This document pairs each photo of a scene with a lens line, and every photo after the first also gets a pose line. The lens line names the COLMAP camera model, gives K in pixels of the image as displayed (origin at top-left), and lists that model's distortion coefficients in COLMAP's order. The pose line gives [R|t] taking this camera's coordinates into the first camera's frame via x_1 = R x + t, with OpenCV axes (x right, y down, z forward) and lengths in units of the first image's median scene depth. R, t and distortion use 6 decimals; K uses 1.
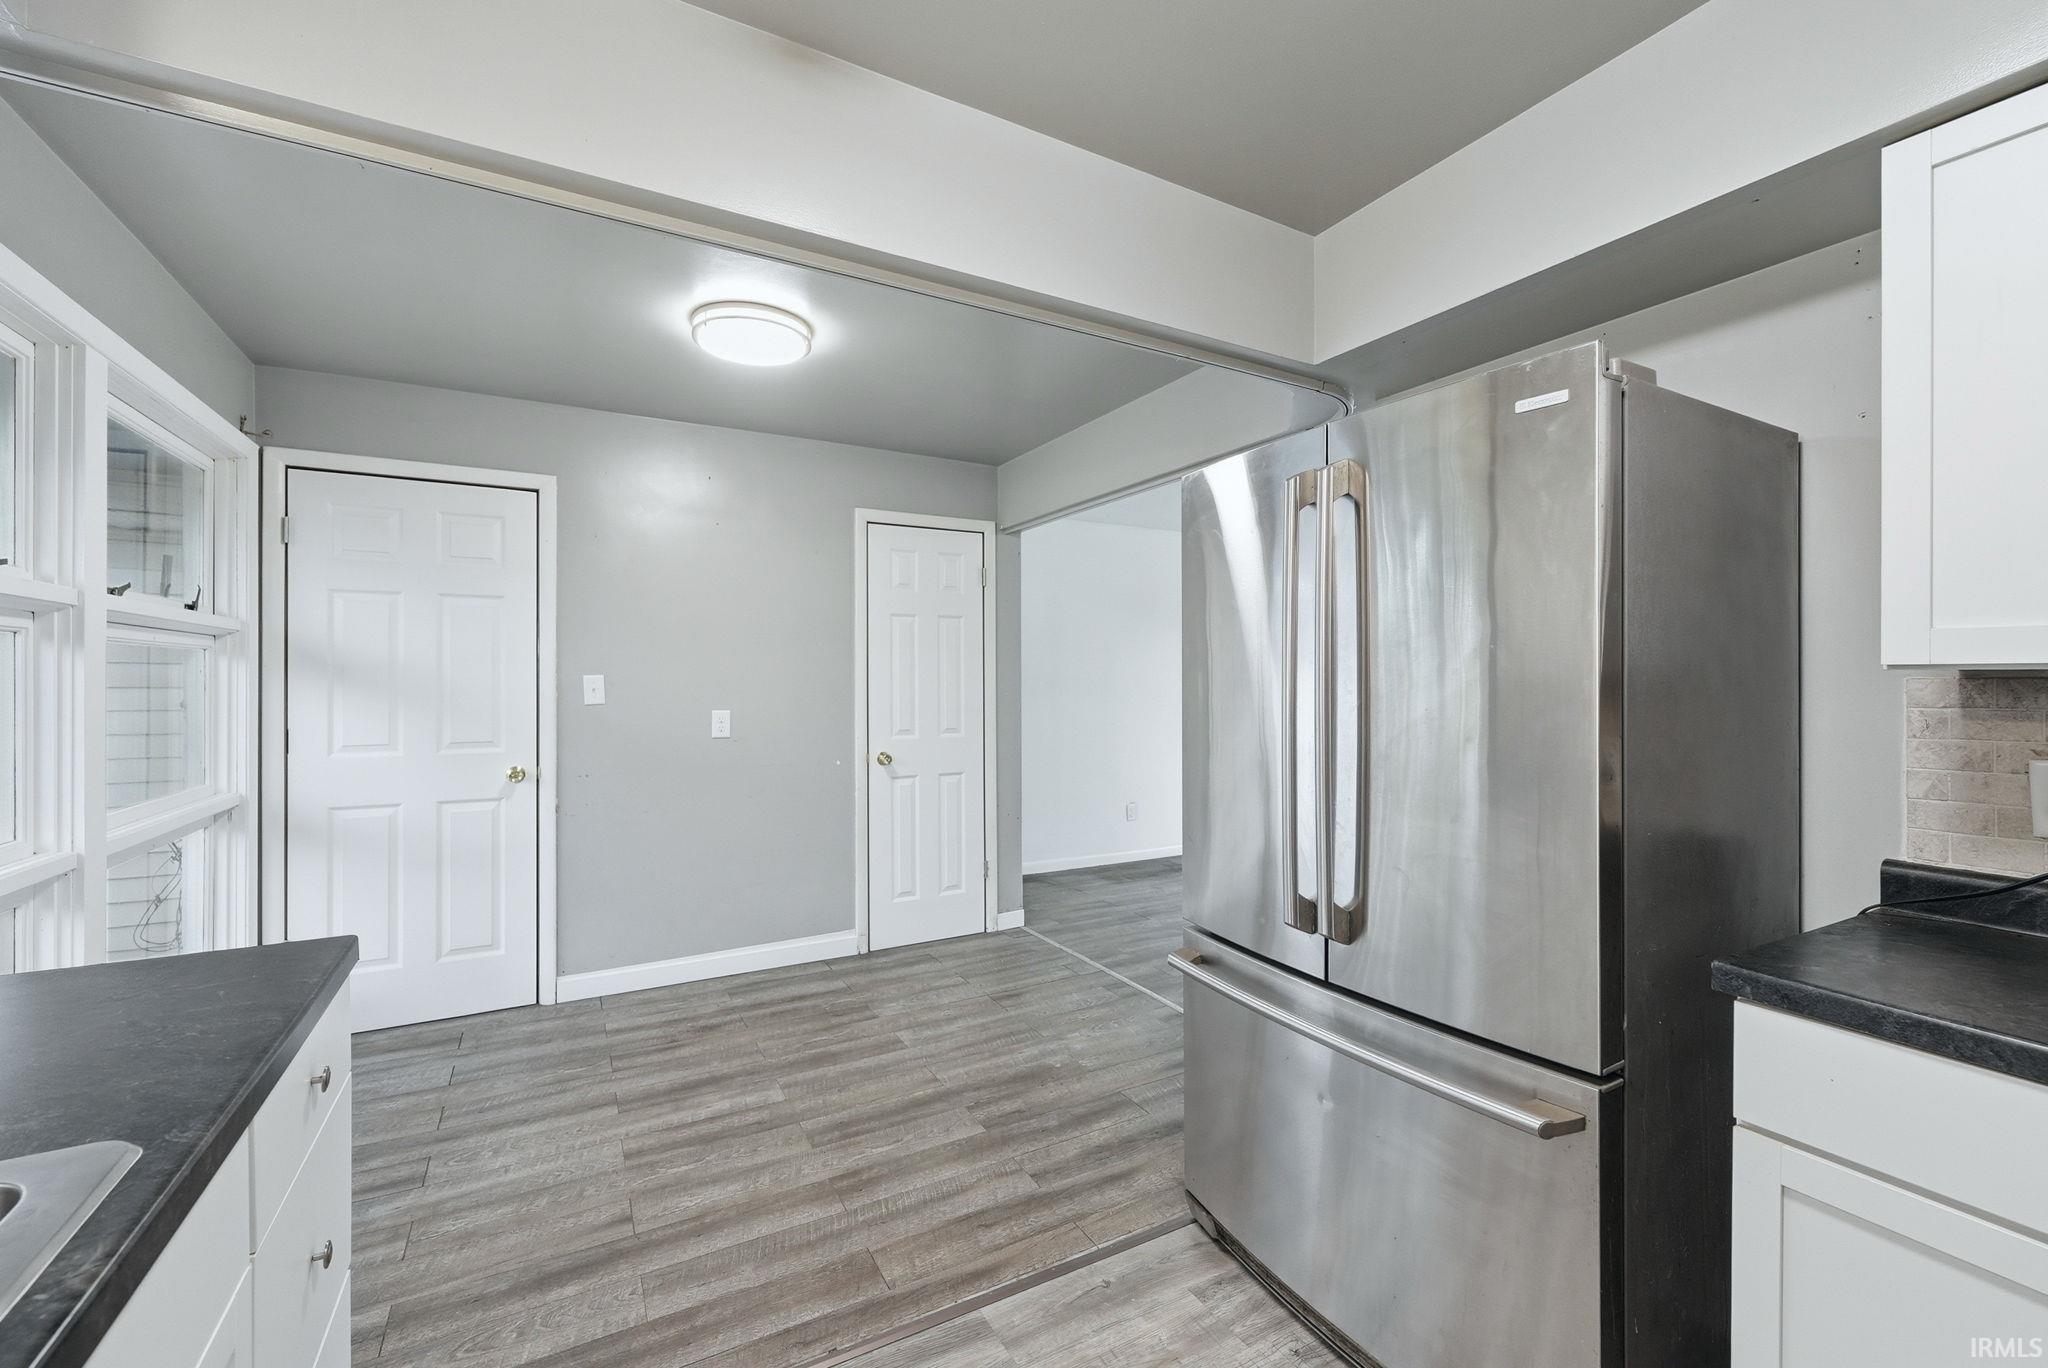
lens RADIAL K [[841.5, 0, 1024.6], [0, 841.5, 680.2], [0, 0, 1]] dist [0.000415, -0.000570]
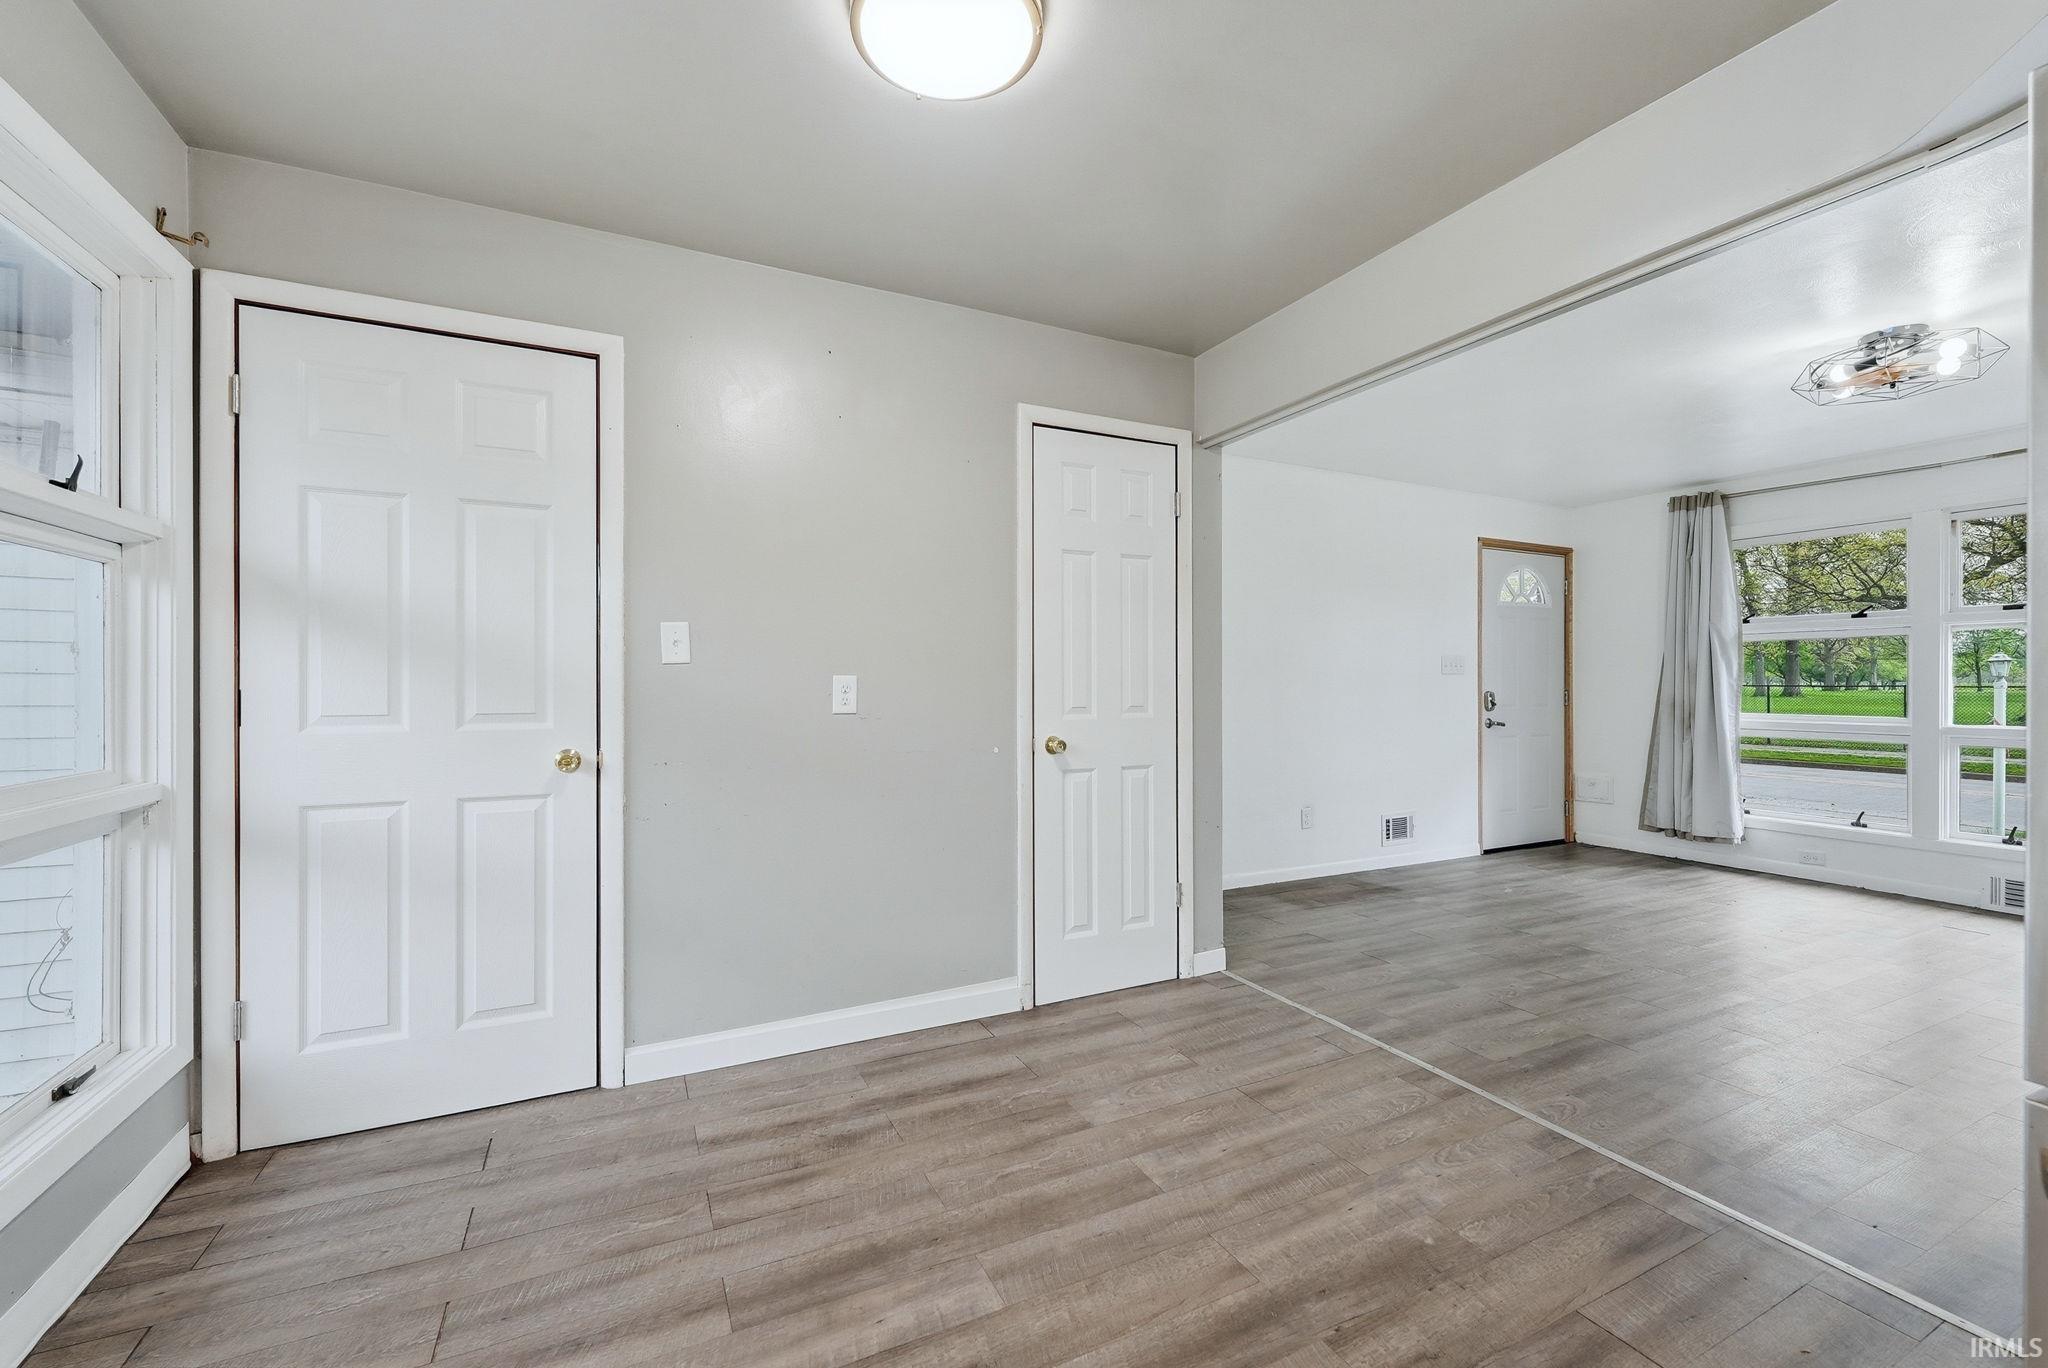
lens RADIAL K [[835.8, 0, 1024.0], [0, 835.8, 684.0], [0, 0, 1]] dist [-0.000234, 0.000055]
pose [[0.998618, 0.001704, -0.052530, -0.210036], [-0.001529, 0.999993, 0.003361, 0.050359], [0.052535, -0.003276, 0.998614, 0.361965]]
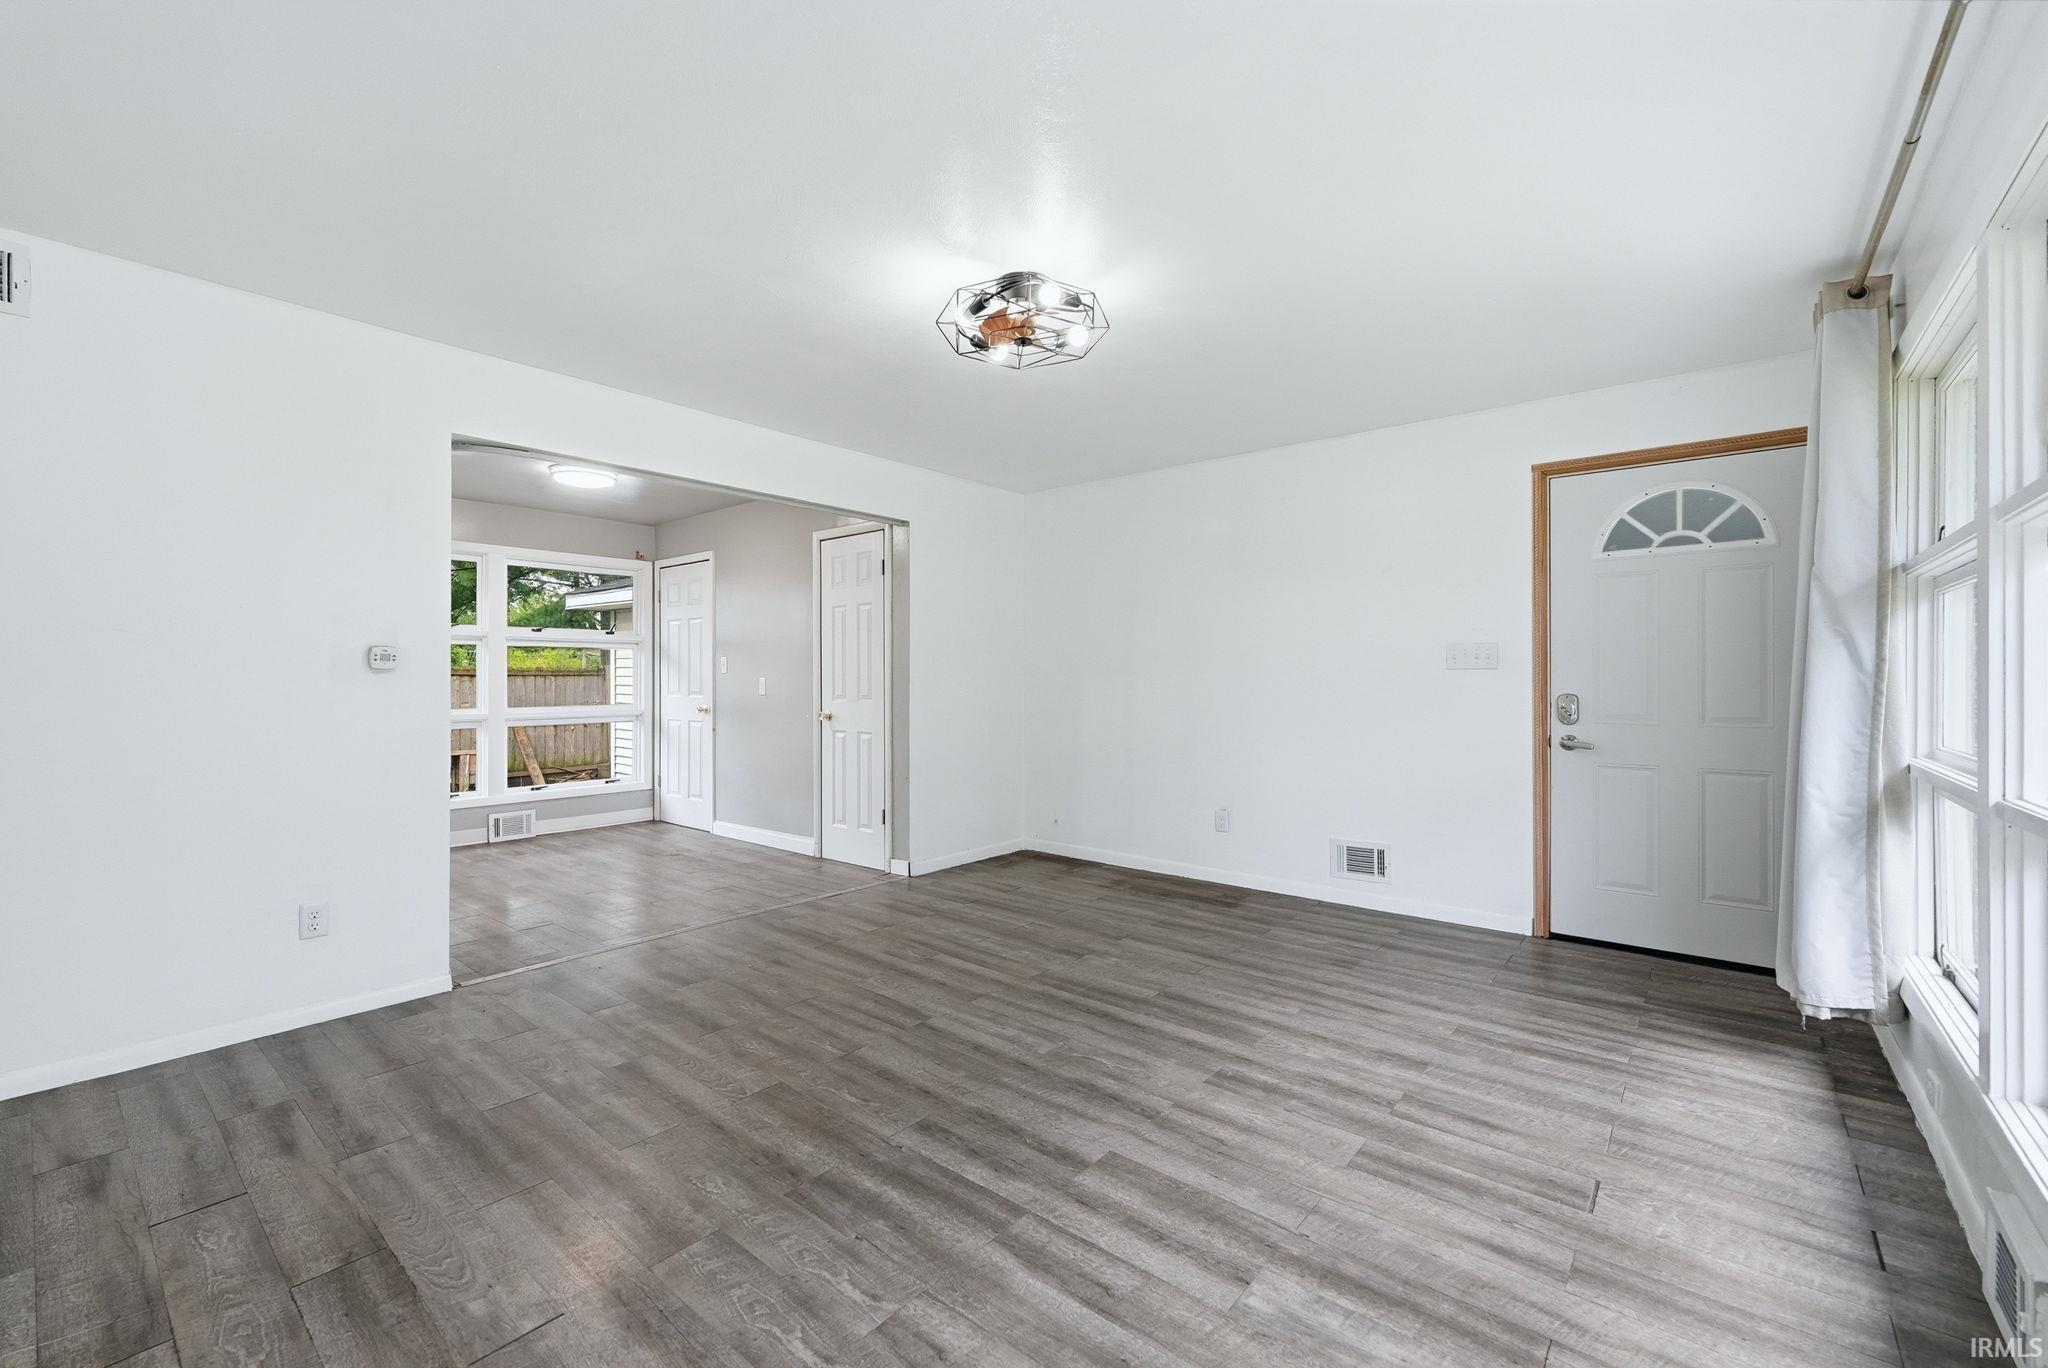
lens RADIAL K [[835.8, 0, 1024.0], [0, 835.8, 684.0], [0, 0, 1]] dist [-0.000234, 0.000055]
pose [[0.358946, 0.005645, -0.933341, 1.602102], [0.001852, 0.999975, 0.006760, 0.046154], [0.933357, -0.004155, 0.358926, 1.107505]]
